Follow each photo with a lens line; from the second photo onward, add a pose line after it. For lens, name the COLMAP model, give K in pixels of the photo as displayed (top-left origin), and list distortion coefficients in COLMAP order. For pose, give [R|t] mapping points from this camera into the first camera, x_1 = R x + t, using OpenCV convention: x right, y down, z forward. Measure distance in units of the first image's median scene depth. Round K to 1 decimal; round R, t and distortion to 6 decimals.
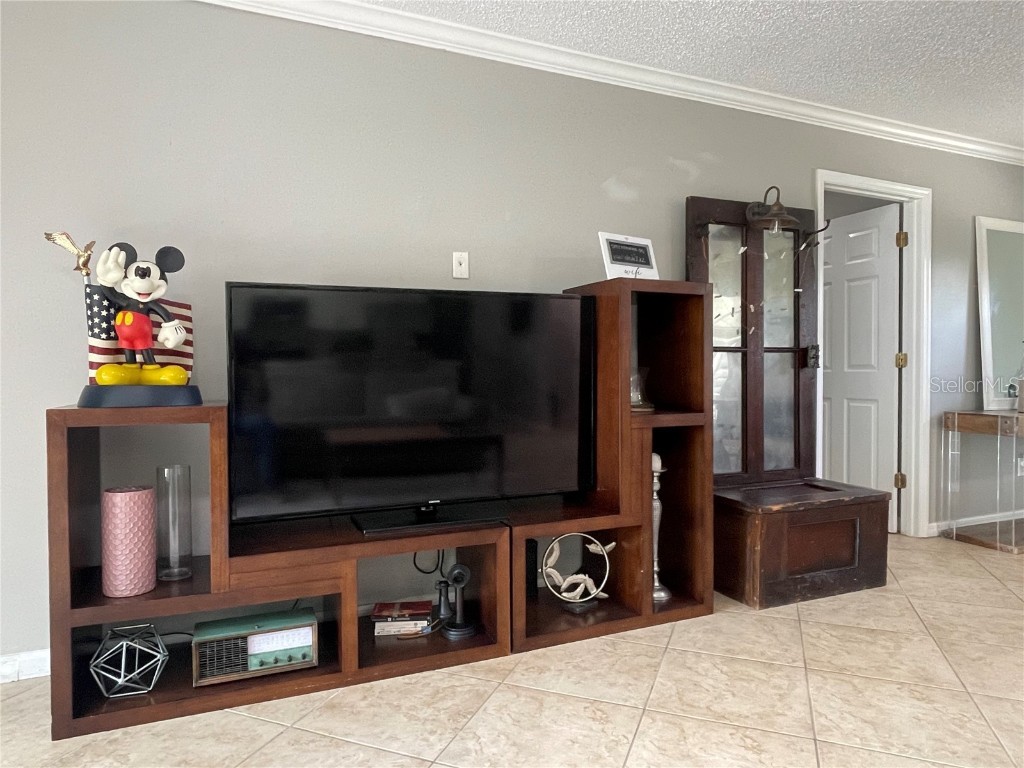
lens RADIAL K [[646.8, 0, 503.9], [0, 646.8, 378.2], [0, 0, 1]] dist [-0.013861, -0.003497]
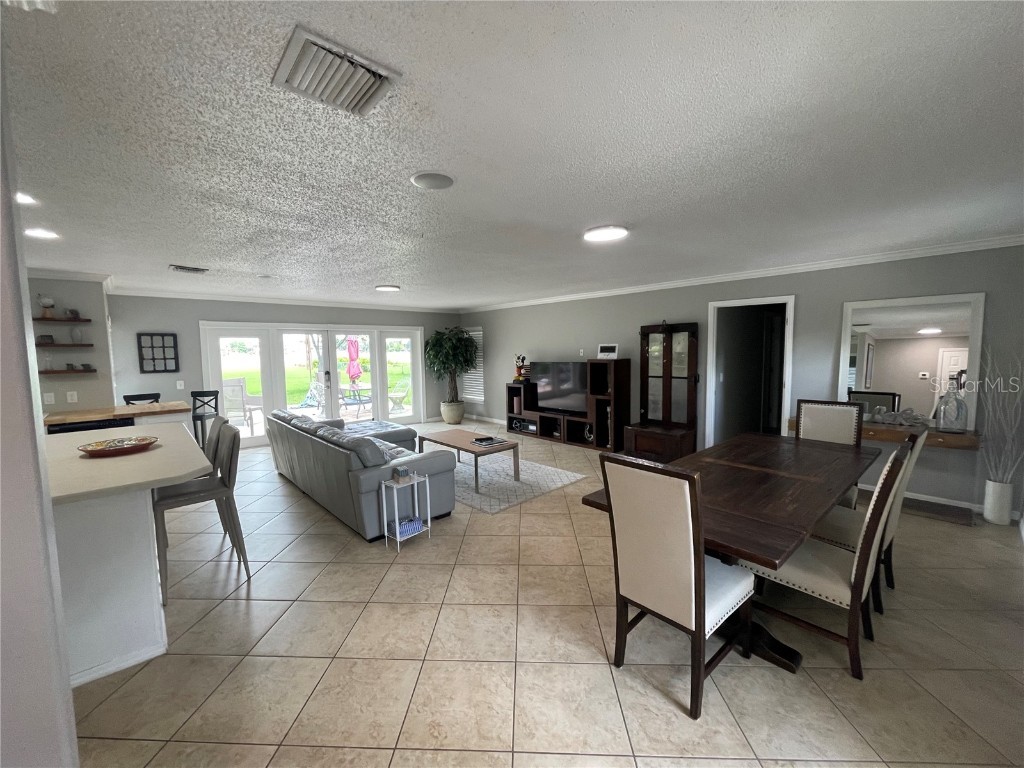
lens RADIAL K [[414.5, 0, 506.7], [0, 414.5, 379.3], [0, 0, 1]] dist [-0.003200, 0.002222]
pose [[0.332733, 0.071447, -0.940311, 2.479415], [0.006154, 0.996940, 0.077928, -0.242038], [0.943001, -0.031716, 0.331275, -0.318108]]
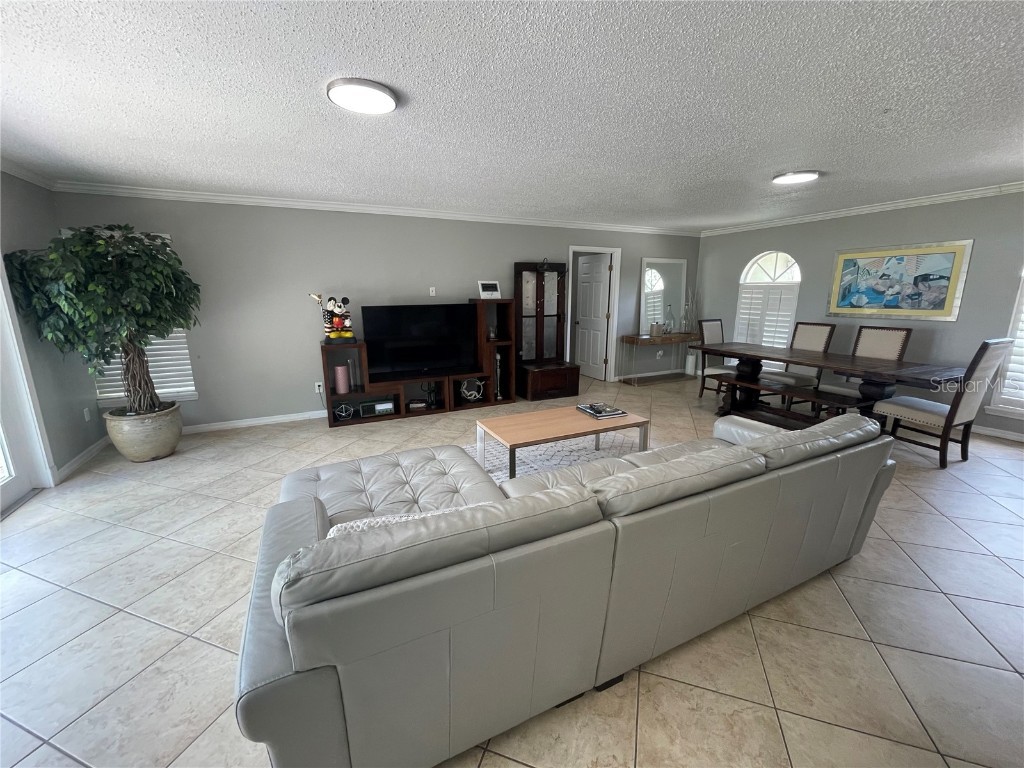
lens RADIAL K [[414.5, 0, 507.7], [0, 414.5, 380.9], [0, 0, 1]] dist [-0.003200, 0.002222]
pose [[0.998878, -0.009607, 0.046382, 0.214176], [0.000036, 0.979369, 0.202081, -0.180499], [-0.047367, -0.201853, 0.978270, -1.124475]]
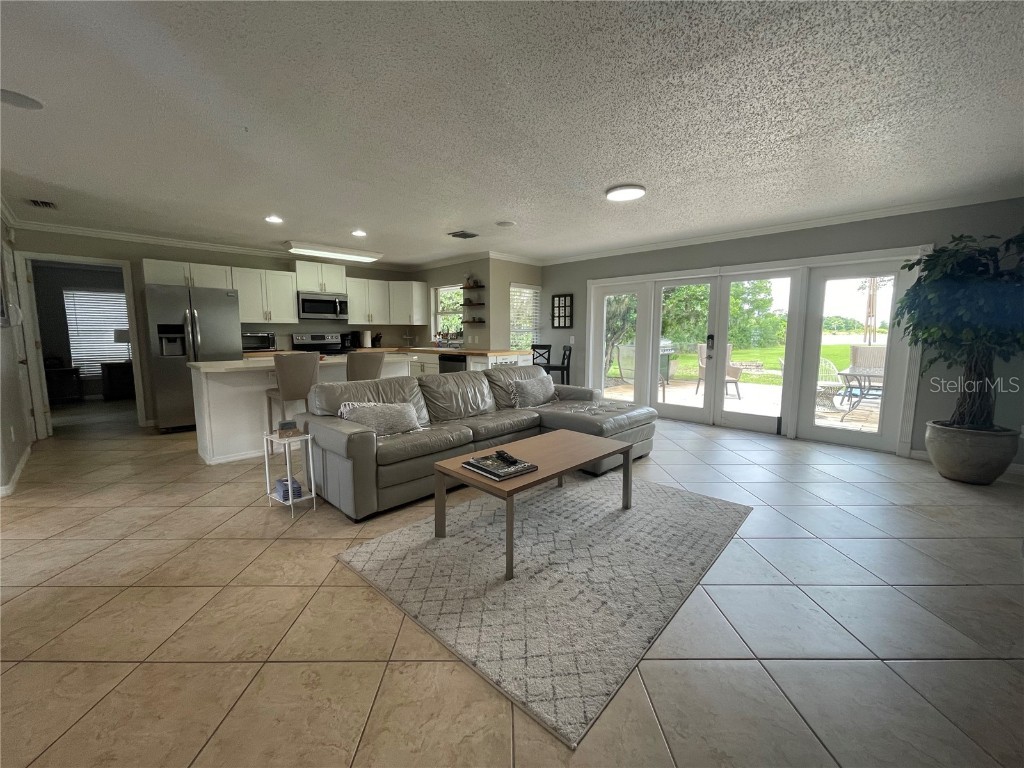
lens RADIAL K [[414.5, 0, 506.1], [0, 414.5, 380.4], [0, 0, 1]] dist [-0.003200, 0.002222]
pose [[-0.926007, 0.050285, -0.374143, 0.944991], [0.002787, 0.991972, 0.126426, -0.108671], [0.377497, 0.116029, -0.918713, 1.126426]]
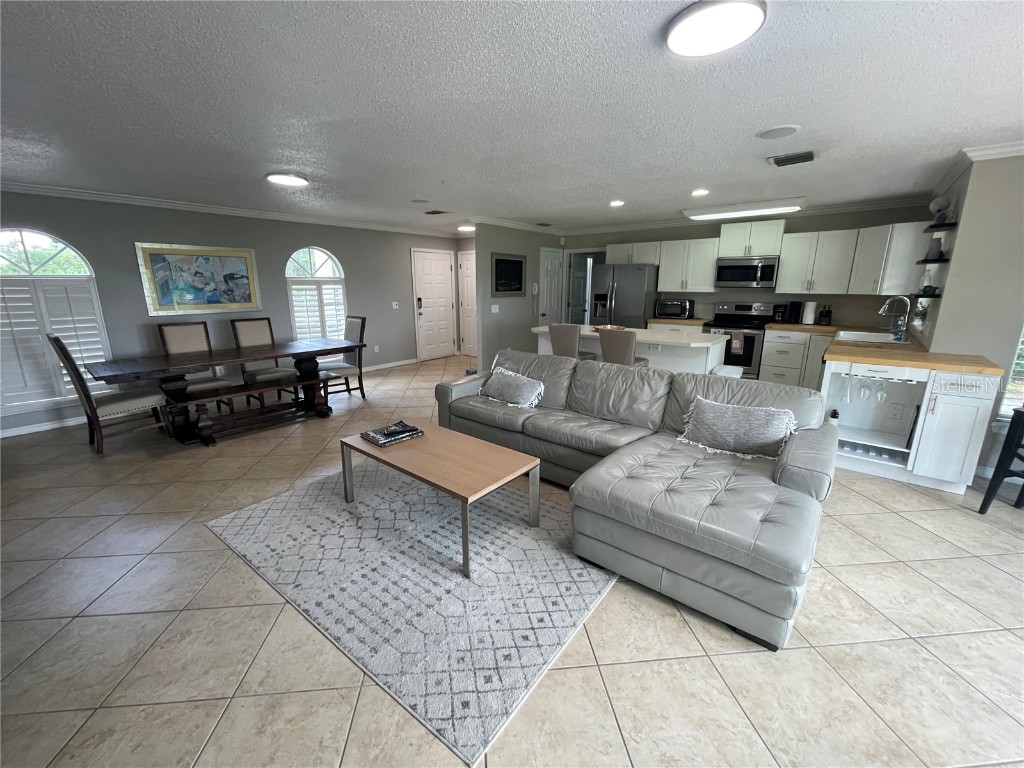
lens RADIAL K [[414.5, 0, 507.5], [0, 414.5, 378.5], [0, 0, 1]] dist [-0.003200, 0.002222]
pose [[-0.462239, -0.192631, 0.865580, -0.552132], [0.011369, 0.974753, 0.222998, -0.204133], [-0.886683, 0.112919, -0.448379, 0.474784]]
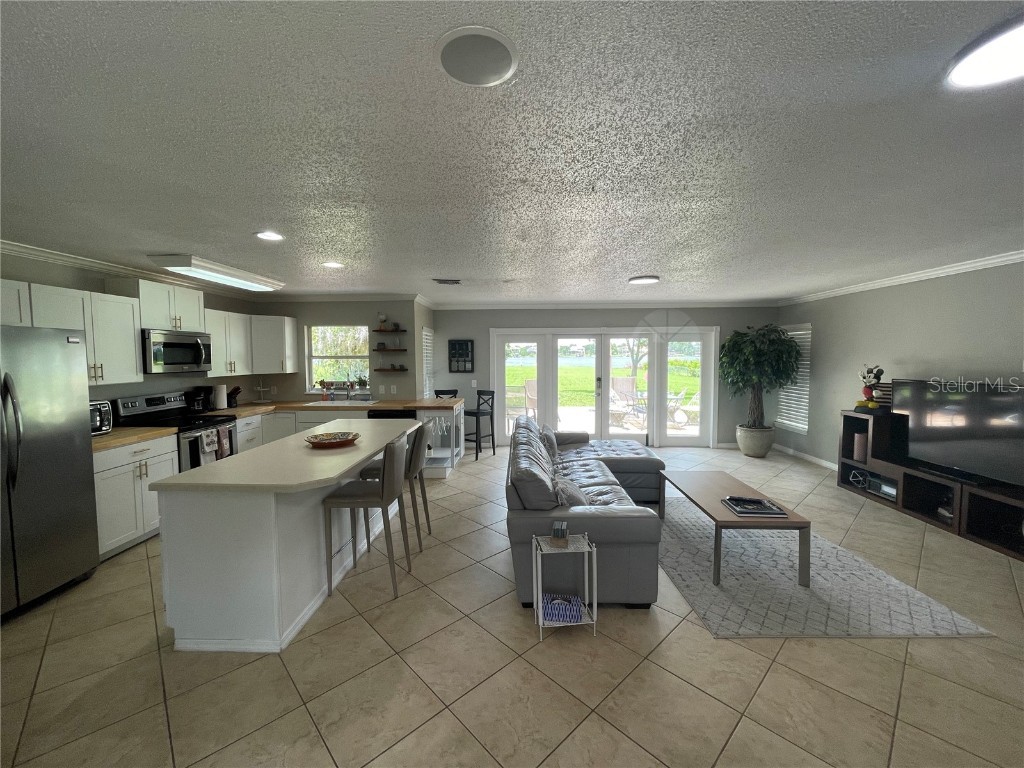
lens RADIAL K [[414.5, 0, 507.1], [0, 414.5, 381.1], [0, 0, 1]] dist [-0.003200, 0.002222]
pose [[-0.421848, 0.066664, -0.904212, 2.011137], [0.001379, 0.997339, 0.072887, -0.256300], [0.906665, 0.029500, -0.420818, 0.096378]]
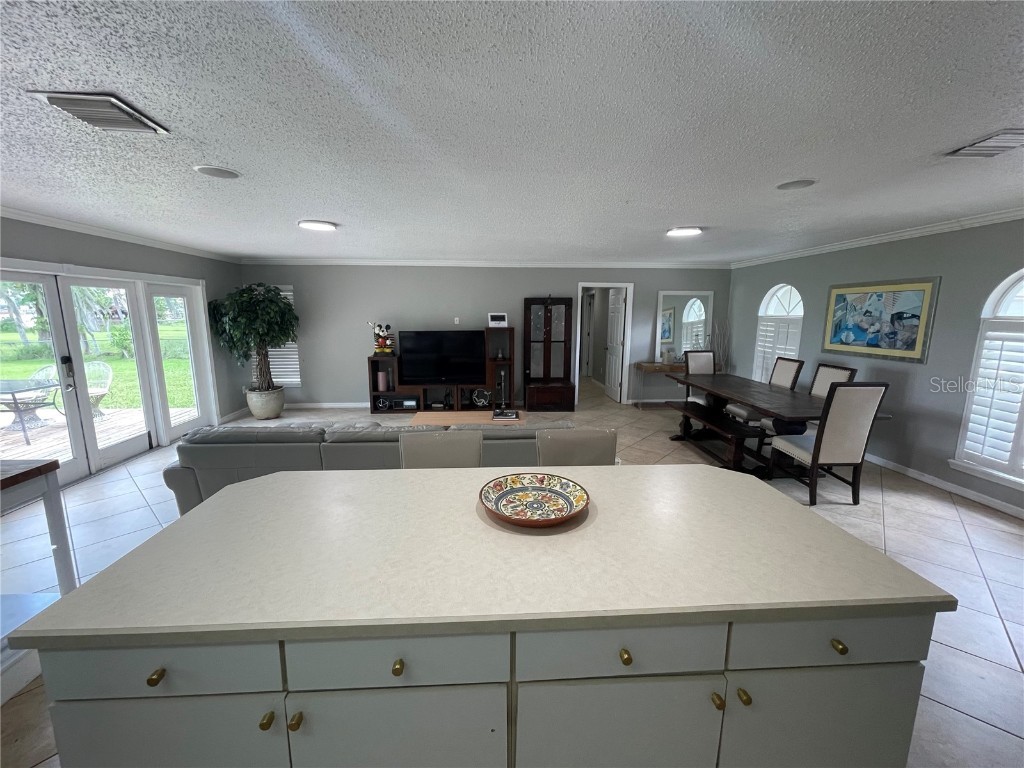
lens RADIAL K [[414.5, 0, 506.9], [0, 414.5, 380.9], [0, 0, 1]] dist [-0.003200, 0.002222]
pose [[0.944946, 0.061931, -0.321312, 1.211116], [-0.010791, 0.987291, 0.158559, -0.248287], [0.327048, -0.146362, 0.933605, -1.513542]]
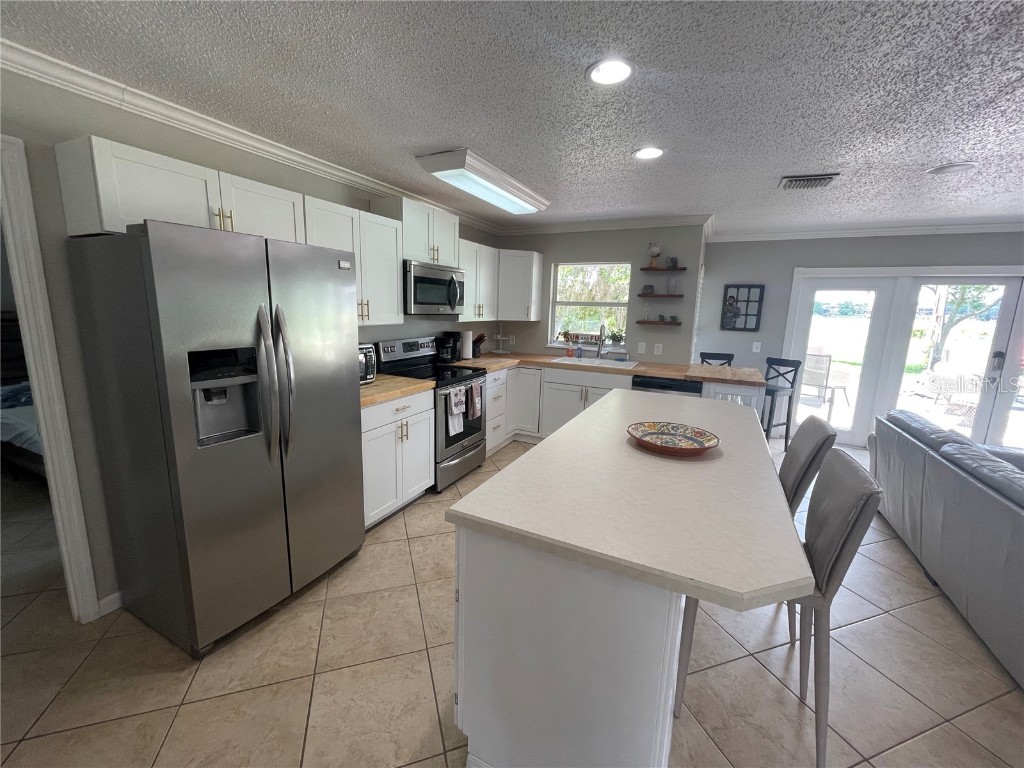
lens RADIAL K [[414.5, 0, 508.6], [0, 414.5, 382.0], [0, 0, 1]] dist [-0.003200, 0.002222]
pose [[-0.758037, 0.104838, -0.643731, 1.791315], [-0.026385, 0.981259, 0.190878, -0.220085], [0.651678, 0.161677, -0.741065, -0.588026]]
